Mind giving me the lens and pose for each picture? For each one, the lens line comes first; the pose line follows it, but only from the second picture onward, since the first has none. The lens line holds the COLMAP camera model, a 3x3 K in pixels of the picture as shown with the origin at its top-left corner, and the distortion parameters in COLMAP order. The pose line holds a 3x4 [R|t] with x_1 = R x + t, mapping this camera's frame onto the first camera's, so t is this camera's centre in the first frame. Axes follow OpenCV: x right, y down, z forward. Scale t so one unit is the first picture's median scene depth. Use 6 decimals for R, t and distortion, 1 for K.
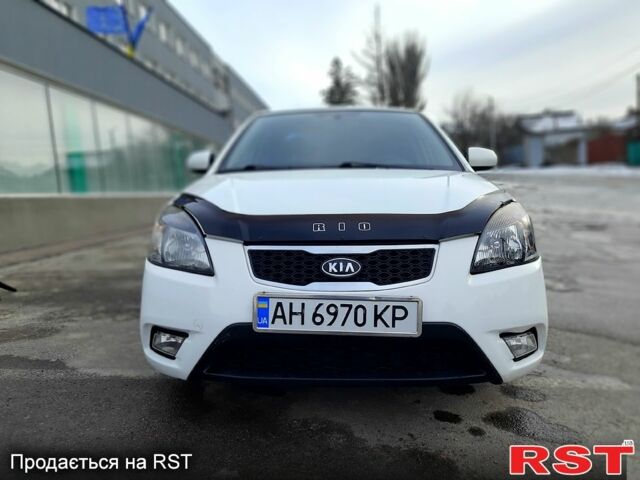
lens RADIAL K [[469.9, 0, 320.0], [0, 469.9, 240.0], [0, 0, 1]] dist [0.042534, -0.006342]
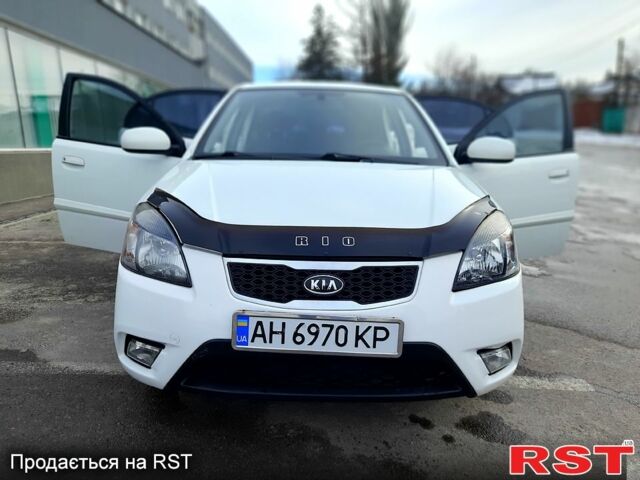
lens RADIAL K [[472.0, 0, 320.0], [0, 472.0, 240.0], [0, 0, 1]] dist [0.022717, 0.006372]
pose [[0.998308, 0.024529, 0.052713, -0.014590], [-0.029472, 0.995029, 0.095129, -0.115612], [-0.050118, -0.096522, 0.994068, 0.029750]]
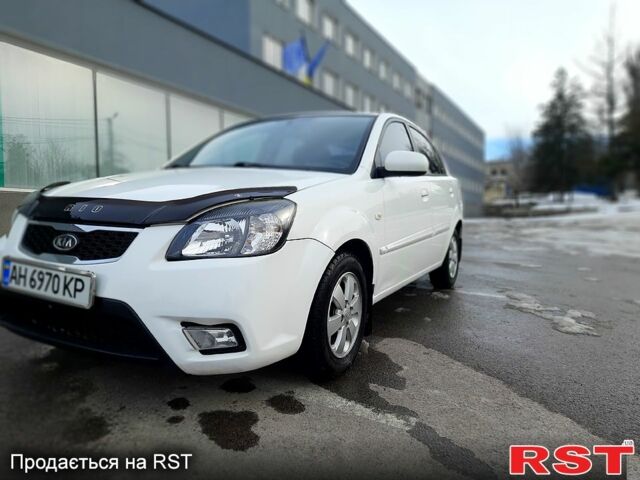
lens RADIAL K [[473.7, 0, 320.0], [0, 473.7, 240.0], [0, 0, 1]] dist [0.027895, -0.009705]
pose [[0.902226, 0.073454, -0.424962, 0.996114], [-0.091139, 0.995608, -0.021404, 0.018692], [0.421523, 0.058042, 0.904958, 0.188419]]
